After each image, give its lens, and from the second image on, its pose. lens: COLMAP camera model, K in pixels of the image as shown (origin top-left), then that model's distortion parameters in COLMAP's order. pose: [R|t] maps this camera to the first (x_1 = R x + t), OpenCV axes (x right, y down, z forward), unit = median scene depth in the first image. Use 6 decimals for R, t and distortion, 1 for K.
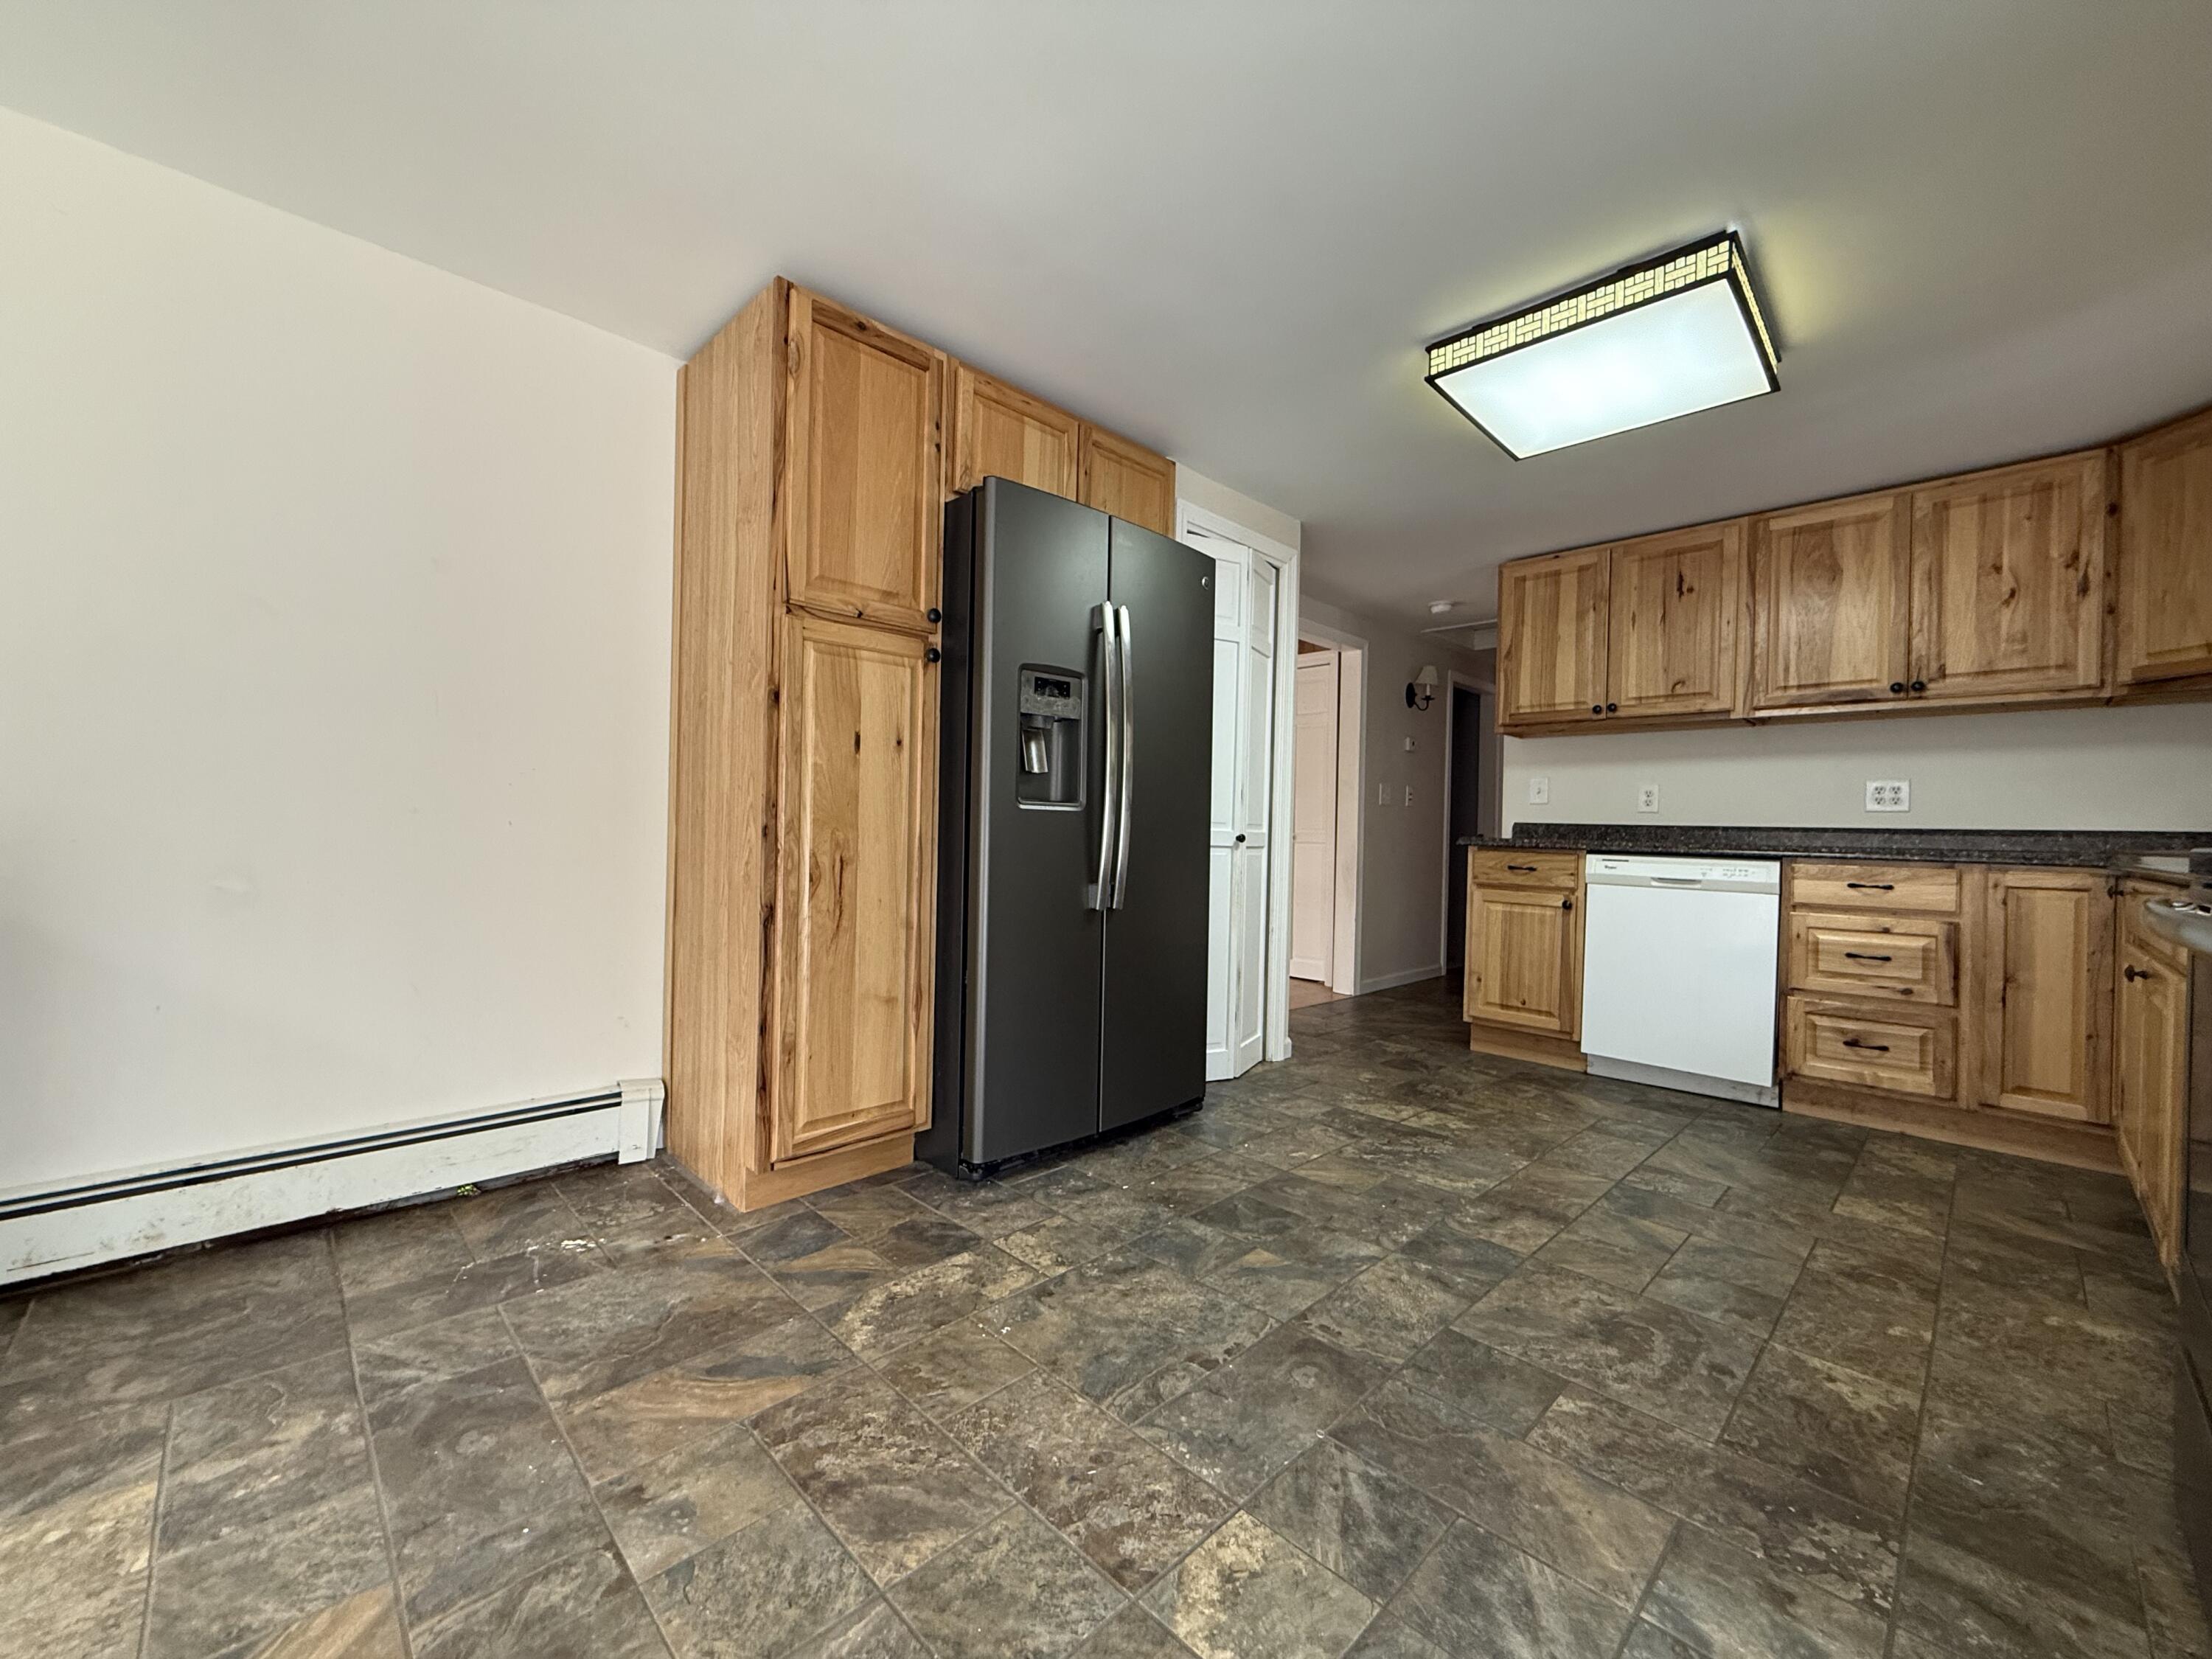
lens RADIAL K [[880.2, 0, 1102.4], [0, 880.2, 829.7], [0, 0, 1]] dist [-0.001202, 0.000070]
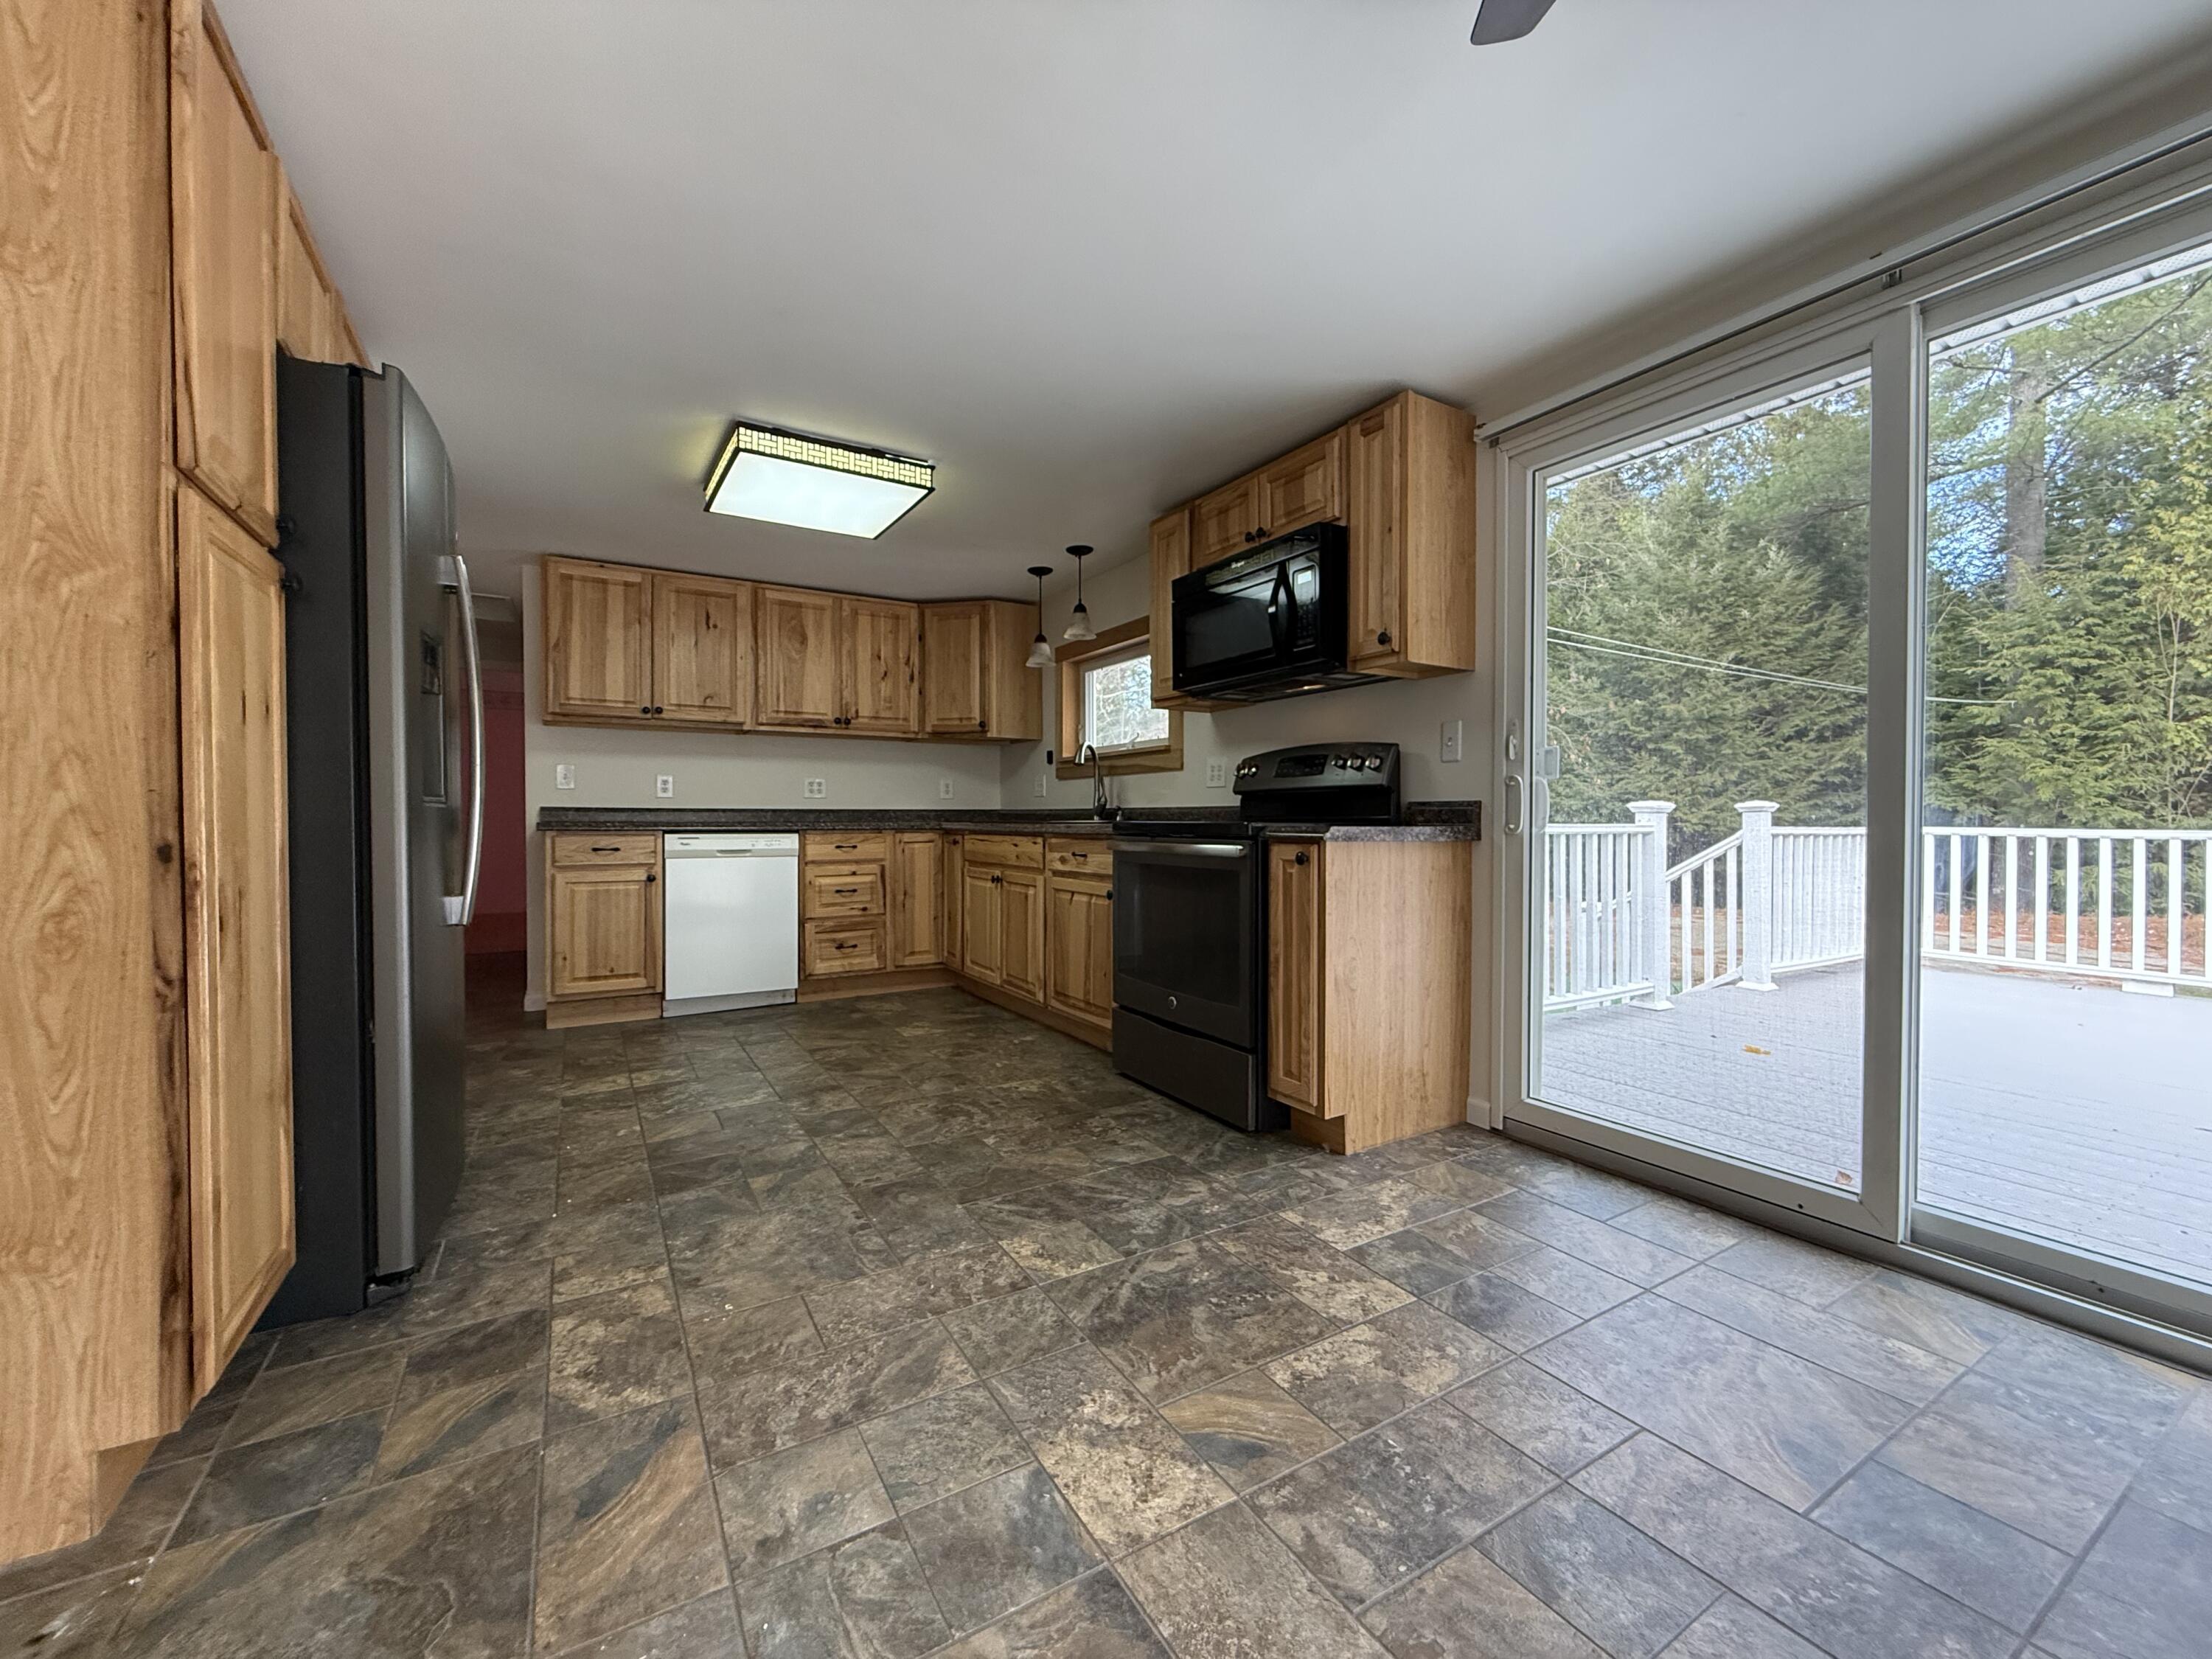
lens RADIAL K [[880.2, 0, 1101.0], [0, 880.2, 825.8], [0, 0, 1]] dist [-0.001202, 0.000070]
pose [[0.233396, -0.032771, 0.971829, -0.740430], [0.006586, 0.999462, 0.032121, -0.028079], [-0.972359, -0.001096, 0.233486, 0.234994]]
